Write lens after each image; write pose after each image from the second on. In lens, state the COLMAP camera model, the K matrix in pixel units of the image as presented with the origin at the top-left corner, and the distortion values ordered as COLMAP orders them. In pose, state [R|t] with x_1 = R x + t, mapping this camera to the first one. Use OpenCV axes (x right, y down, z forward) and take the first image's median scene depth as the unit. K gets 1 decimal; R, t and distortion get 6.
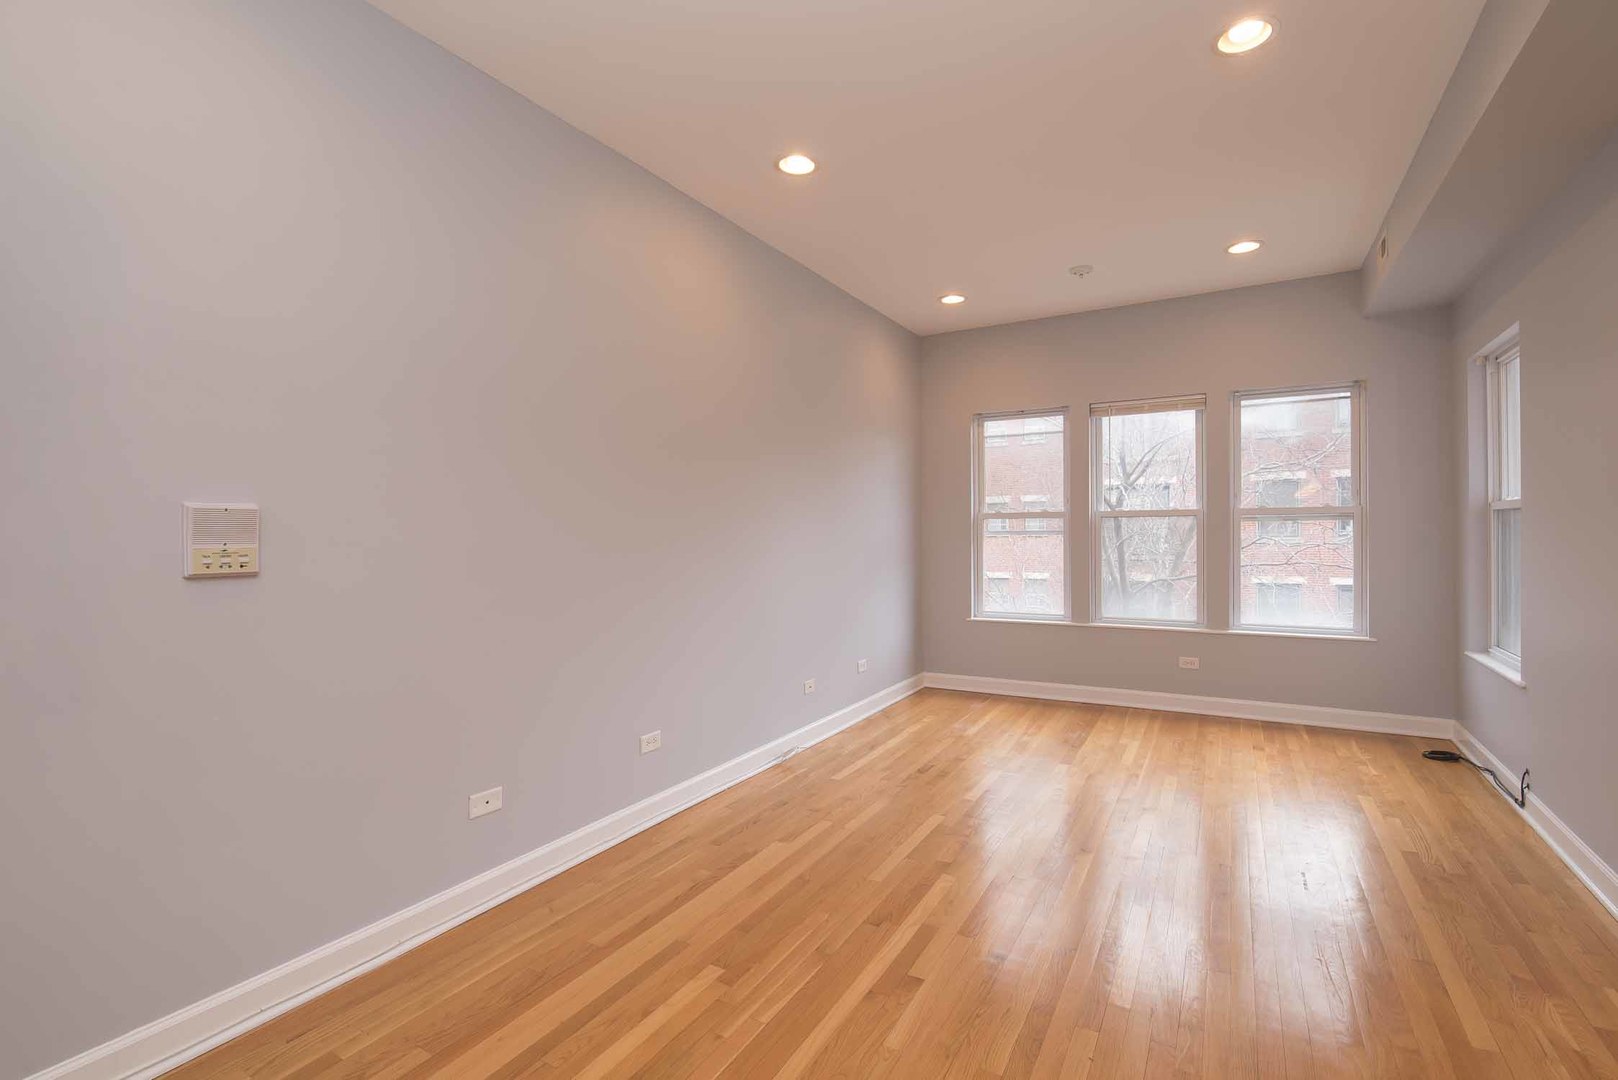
lens RADIAL K [[729.3, 0, 822.7], [0, 729.3, 537.4], [0, 0, 1]] dist [0.008450, -0.003710]
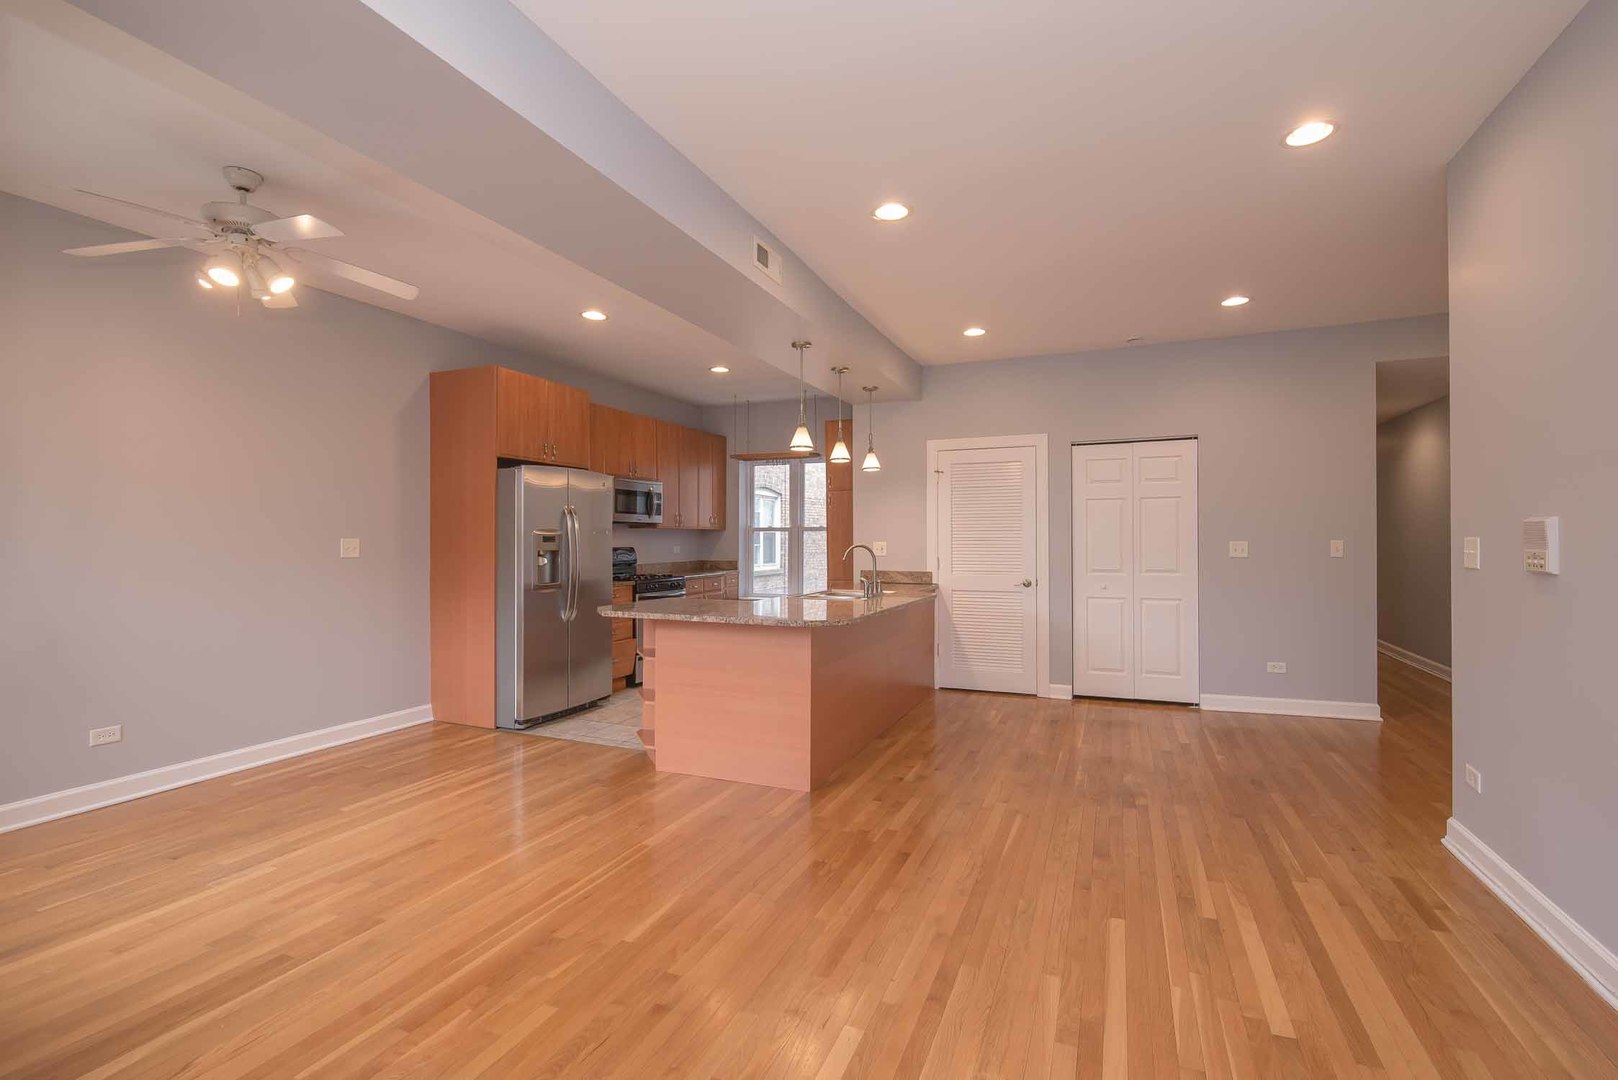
lens RADIAL K [[729.3, 0, 808.7], [0, 729.3, 535.8], [0, 0, 1]] dist [0.008450, -0.003710]
pose [[-0.993149, 0.009868, -0.116439, 0.228339], [0.009450, 0.999947, 0.004136, -0.012701], [0.116473, 0.003007, -0.993189, 0.783939]]
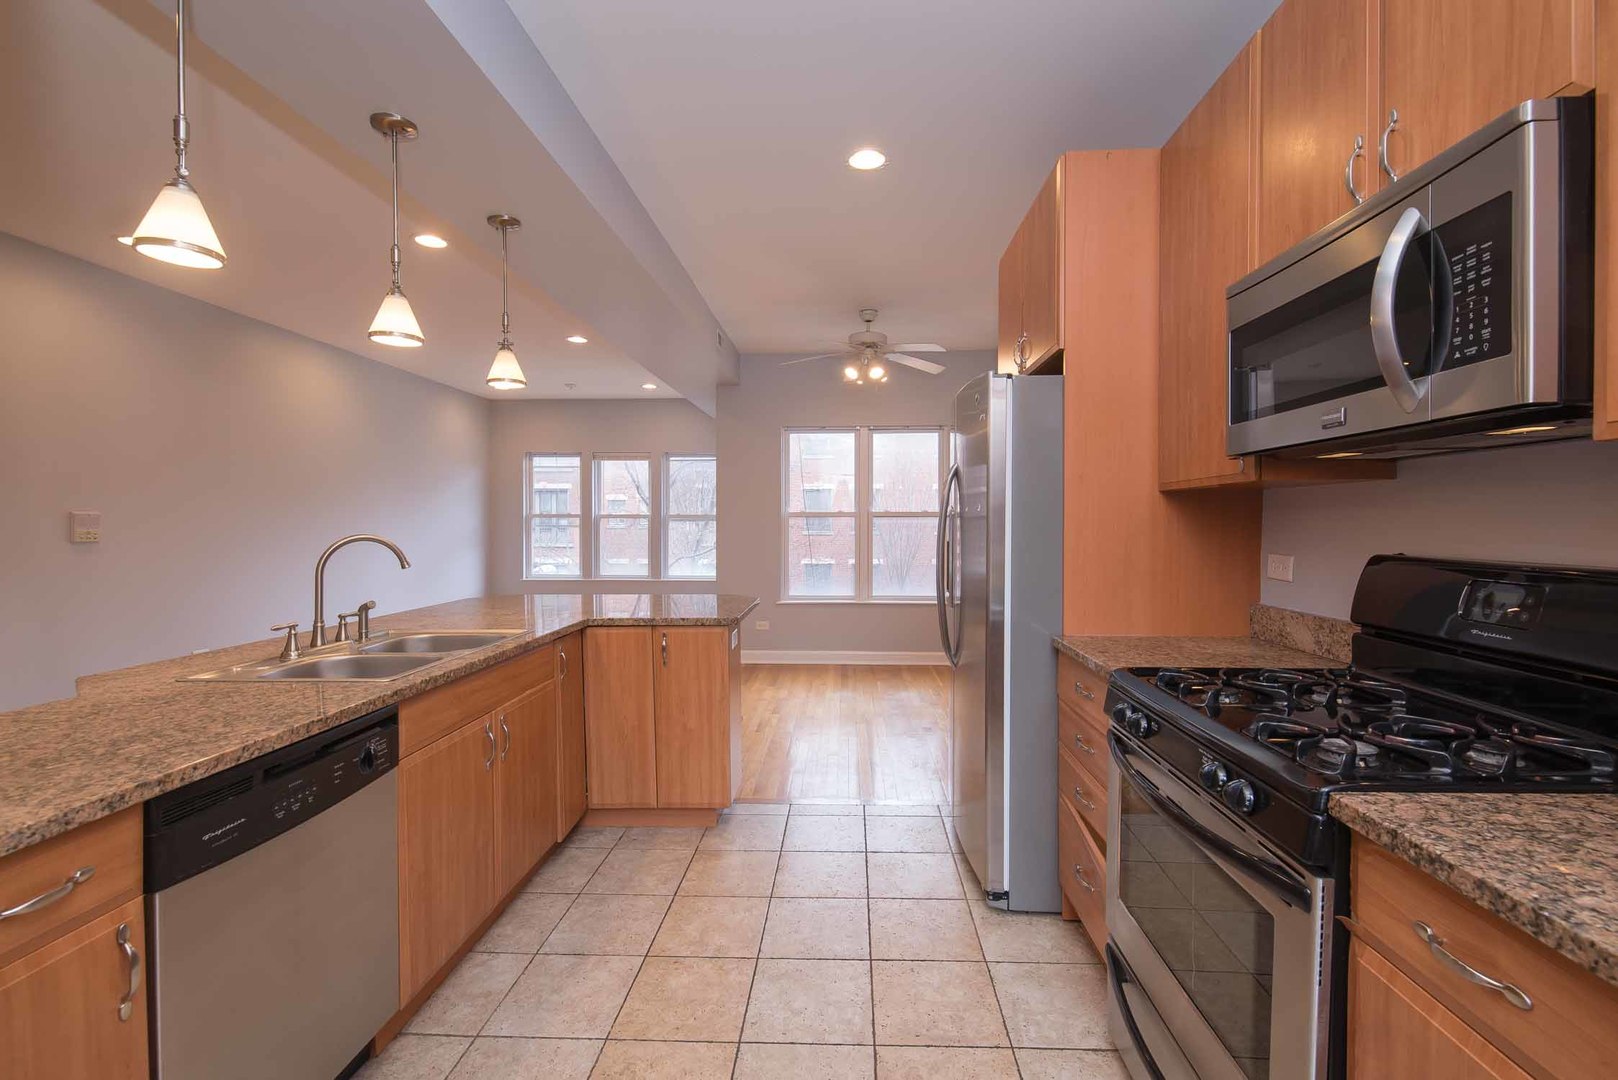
lens RADIAL K [[706.9, 0, 810.3], [0, 706.9, 530.9], [0, 0, 1]] dist [-0.003388, -0.001260]
pose [[0.895387, 0.005519, 0.445255, 0.087220], [-0.006185, 0.999981, 0.000043, 0.000162], [-0.445247, -0.002792, 0.895404, -0.790707]]
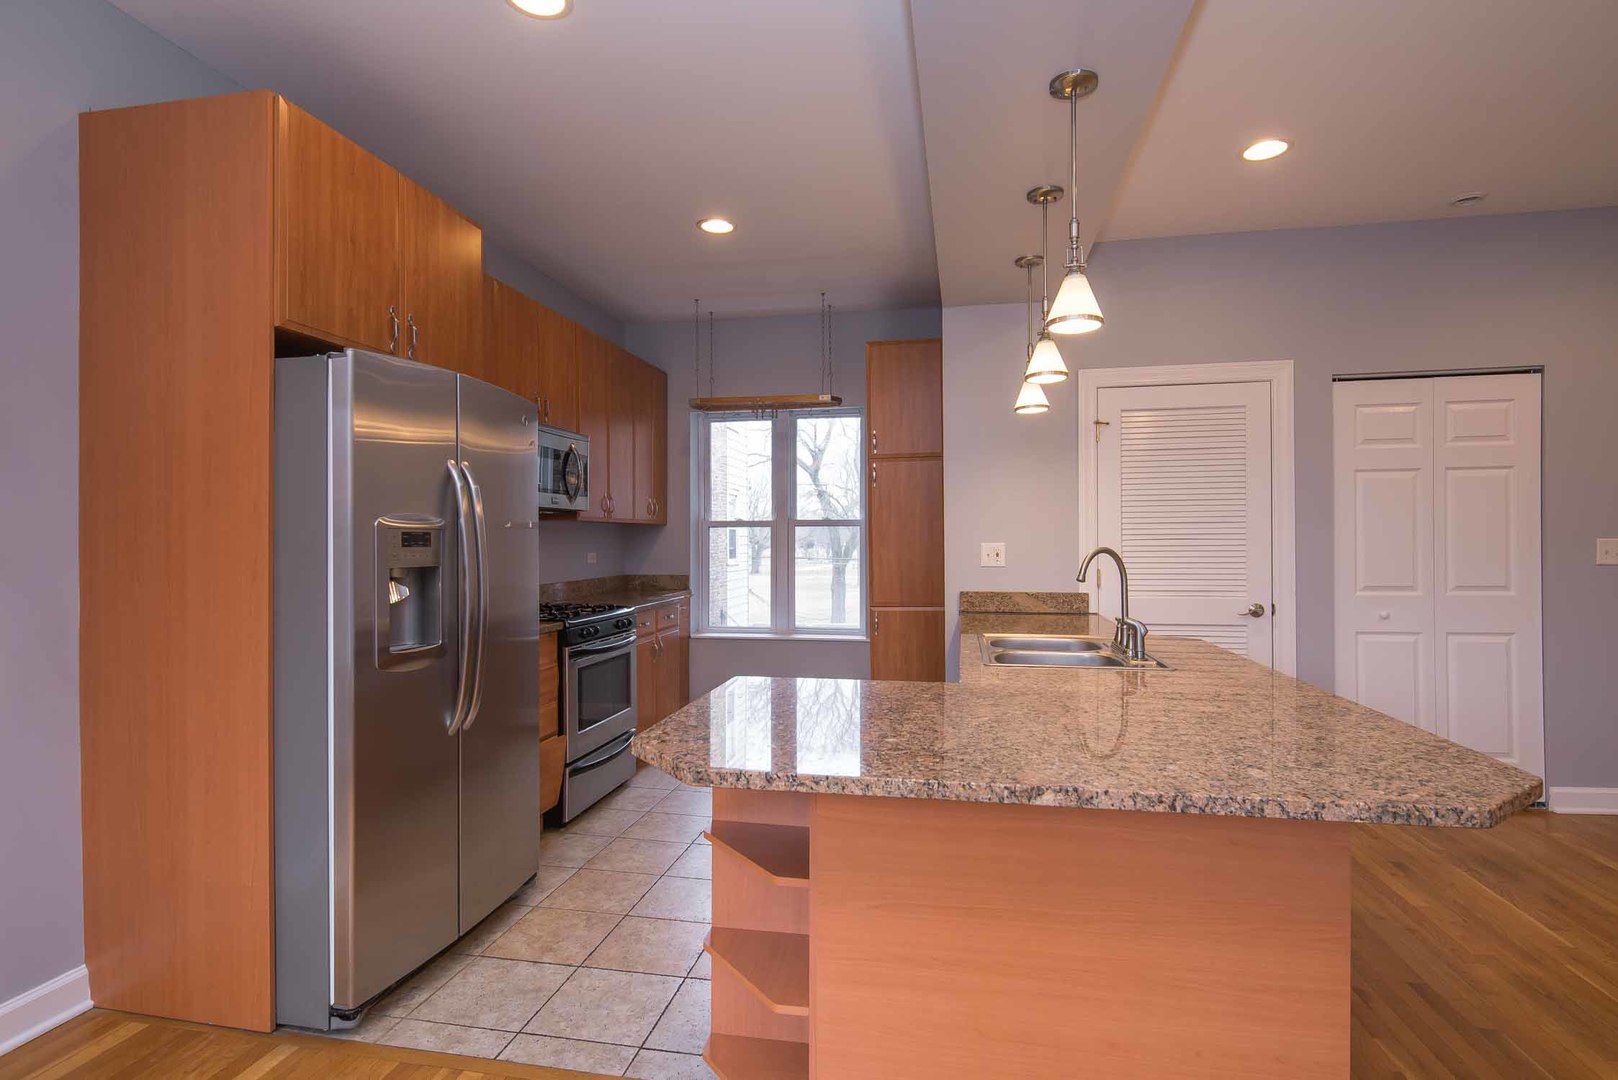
lens RADIAL K [[813.5, 0, 809.4], [0, 813.5, 534.6], [0, 0, 1]] dist [0.000960, -0.002680]
pose [[-0.945485, 0.012832, -0.325413, 0.411819], [0.012566, 0.999917, 0.002920, -0.008504], [0.325423, -0.001329, -0.945568, 0.231208]]
